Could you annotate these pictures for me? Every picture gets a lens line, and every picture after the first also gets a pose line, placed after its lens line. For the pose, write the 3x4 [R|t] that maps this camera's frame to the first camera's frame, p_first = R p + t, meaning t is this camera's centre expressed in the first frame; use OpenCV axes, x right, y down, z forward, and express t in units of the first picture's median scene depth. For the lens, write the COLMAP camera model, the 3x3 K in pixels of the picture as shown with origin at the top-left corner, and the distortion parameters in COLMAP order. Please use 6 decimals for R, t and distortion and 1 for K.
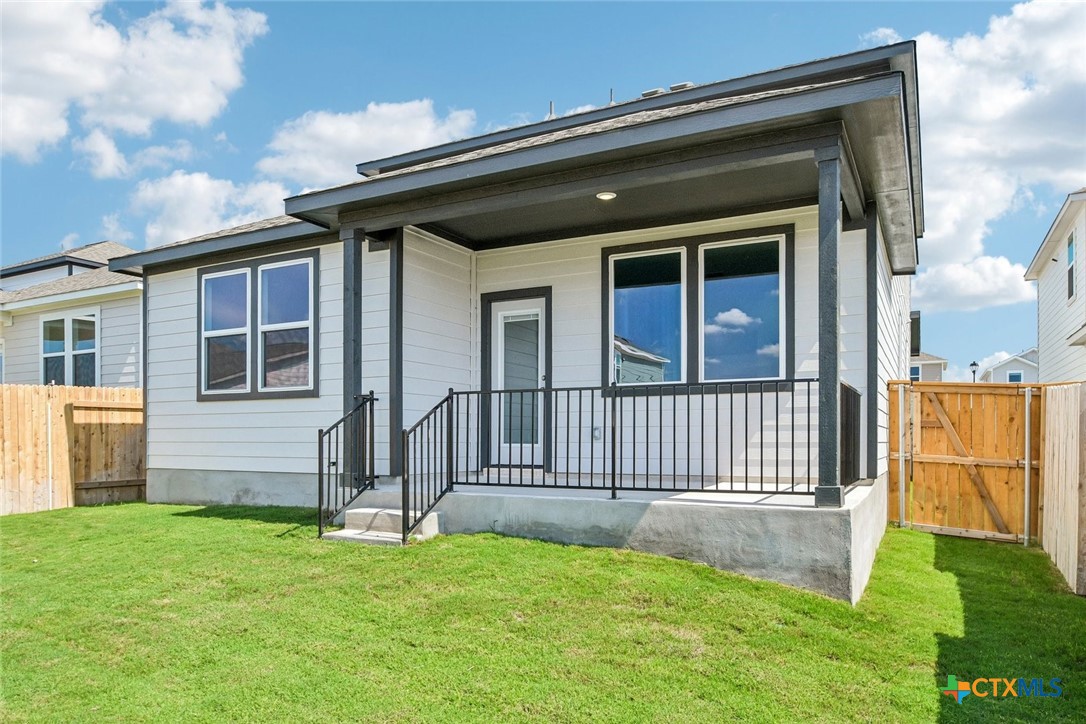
lens RADIAL K [[737.4, 0, 547.8], [0, 737.4, 442.7], [0, 0, 1]] dist [-0.027379, 0.002641]
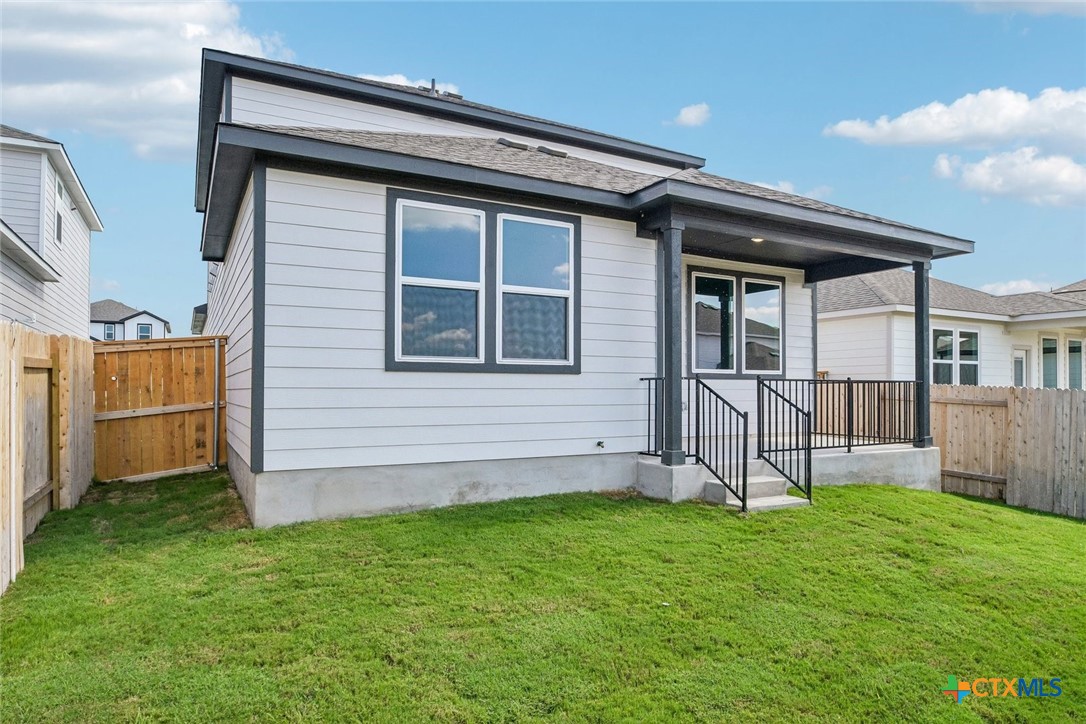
lens RADIAL K [[655.1, 0, 539.7], [0, 655.1, 377.0], [0, 0, 1]] dist [-0.016642, 0.000379]
pose [[0.551966, 0.017225, 0.833689, -1.035343], [0.001153, 0.999770, -0.021420, -0.039814], [-0.833866, 0.012784, 0.551819, 0.577381]]
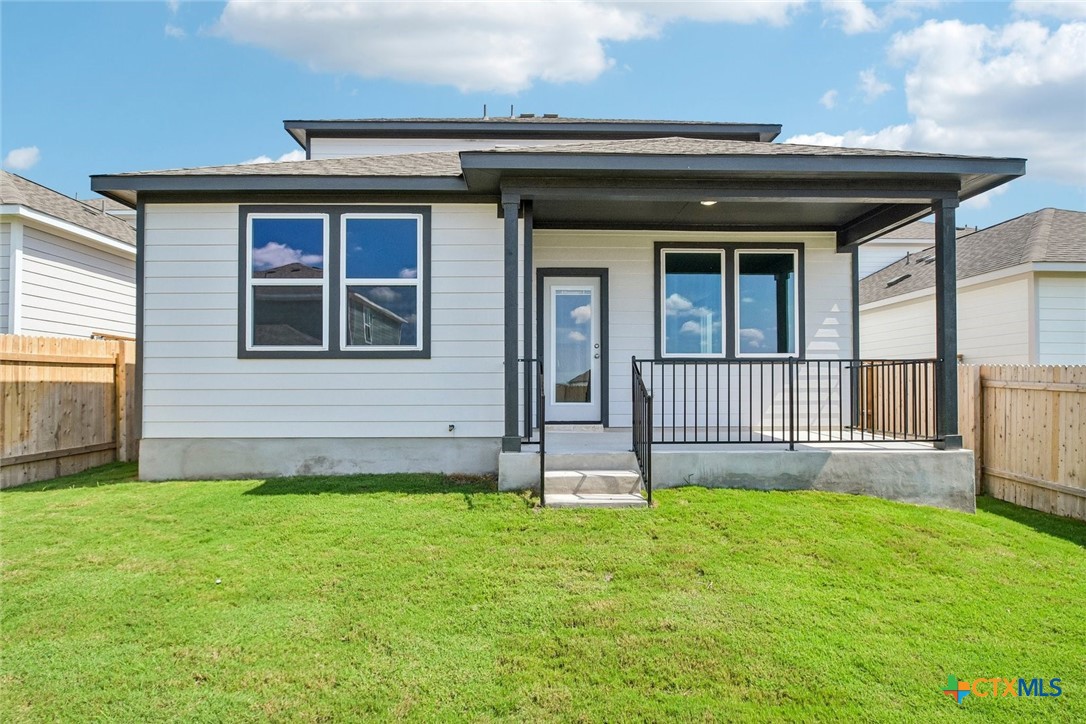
lens RADIAL K [[567.9, 0, 538.8], [0, 567.9, 381.5], [0, 0, 1]] dist [-0.008679, -0.000880]
pose [[0.874040, 0.003379, 0.485842, -0.548176], [0.003945, 0.999893, -0.014051, -0.020689], [-0.485838, 0.014198, 0.873934, 0.274063]]
